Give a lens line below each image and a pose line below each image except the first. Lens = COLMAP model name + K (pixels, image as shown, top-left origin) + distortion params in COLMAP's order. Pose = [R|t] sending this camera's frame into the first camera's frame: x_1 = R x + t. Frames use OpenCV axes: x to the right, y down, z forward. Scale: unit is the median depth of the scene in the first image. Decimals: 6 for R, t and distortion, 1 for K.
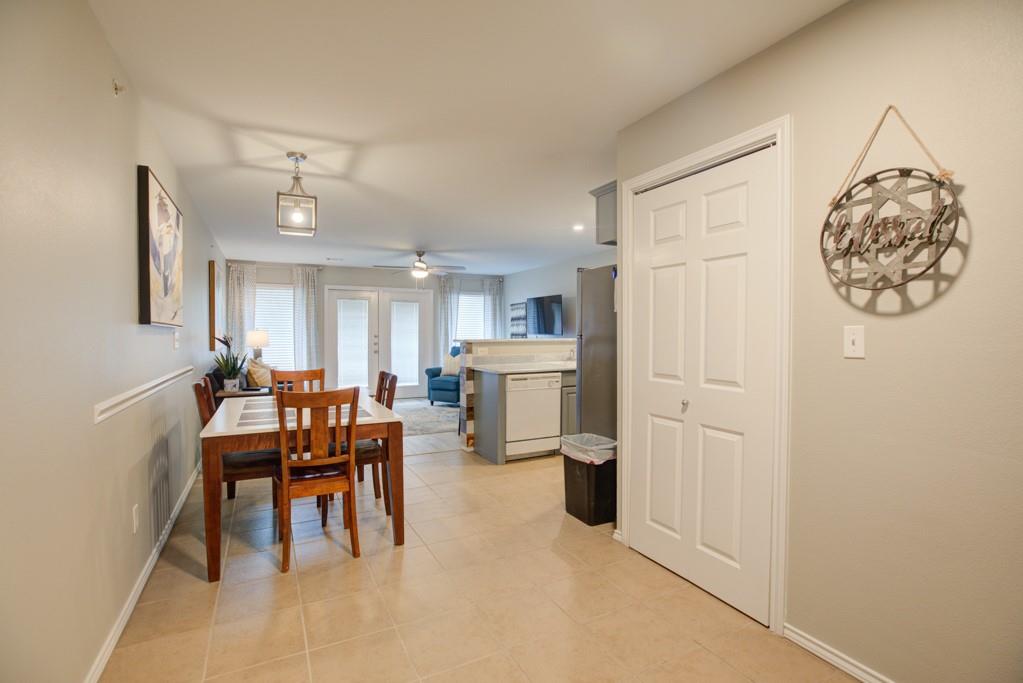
lens RADIAL K [[467.4, 0, 514.3], [0, 467.4, 340.3], [0, 0, 1]] dist [-0.043608, 0.010706]
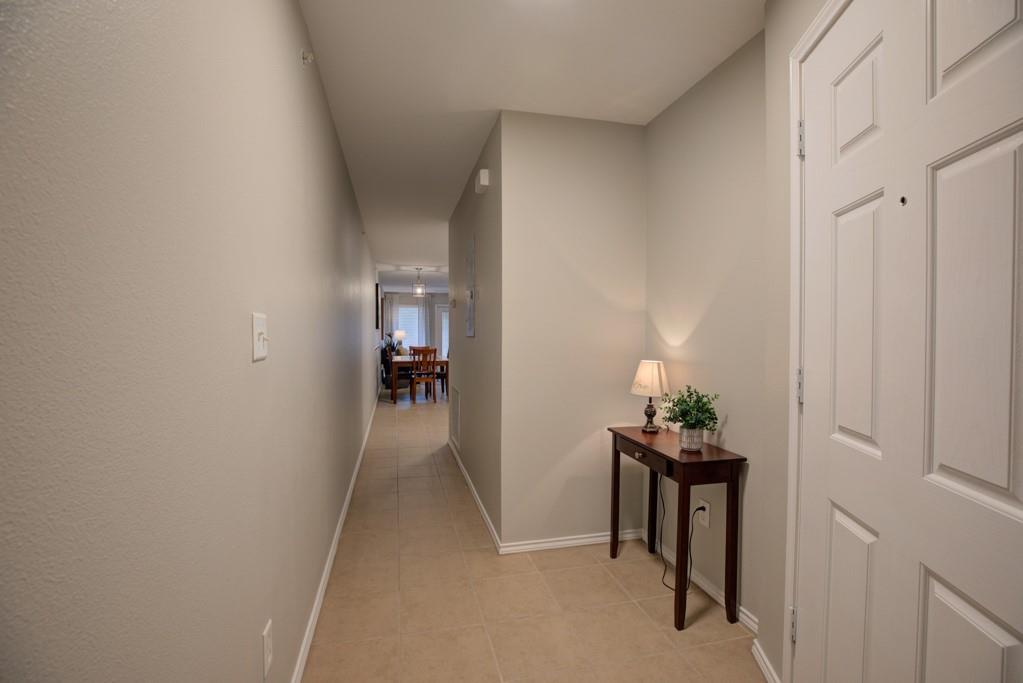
lens RADIAL K [[467.4, 0, 514.3], [0, 467.4, 340.3], [0, 0, 1]] dist [-0.043608, 0.010706]
pose [[0.970338, 0.007576, -0.241635, 0.982854], [-0.007403, 0.999971, 0.001626, 0.034923], [0.241640, 0.000211, 0.970366, -2.031574]]
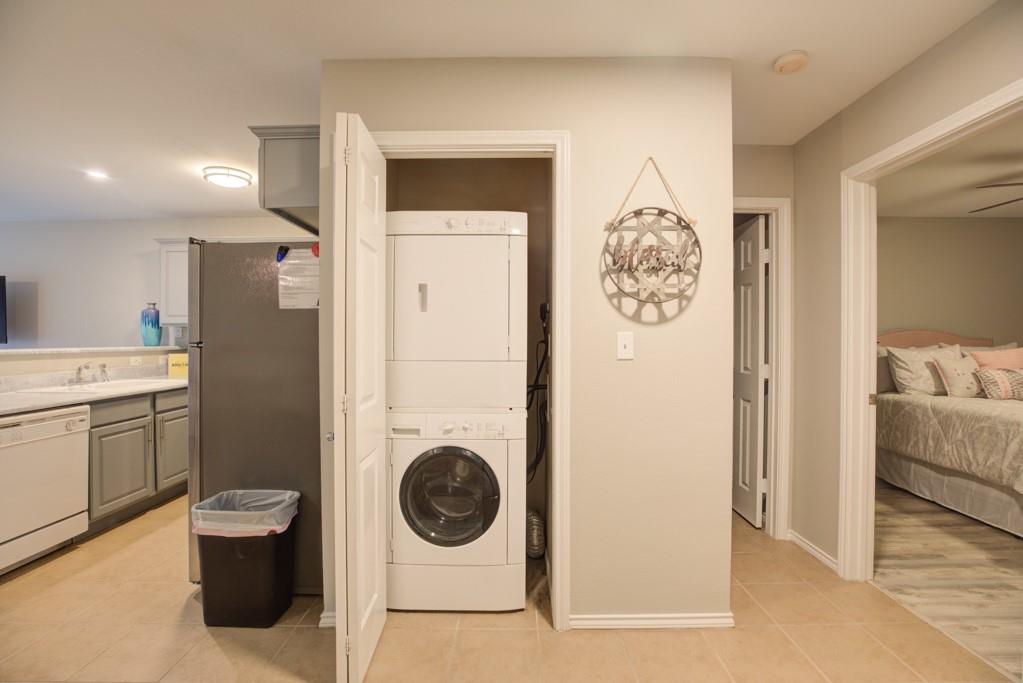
lens RADIAL K [[467.4, 0, 514.3], [0, 467.4, 340.3], [0, 0, 1]] dist [-0.043608, 0.010706]
pose [[0.476256, -0.003208, 0.879301, -0.394714], [0.015514, 0.999868, -0.004755, -0.008229], [-0.879170, 0.015906, 0.476243, 0.599179]]
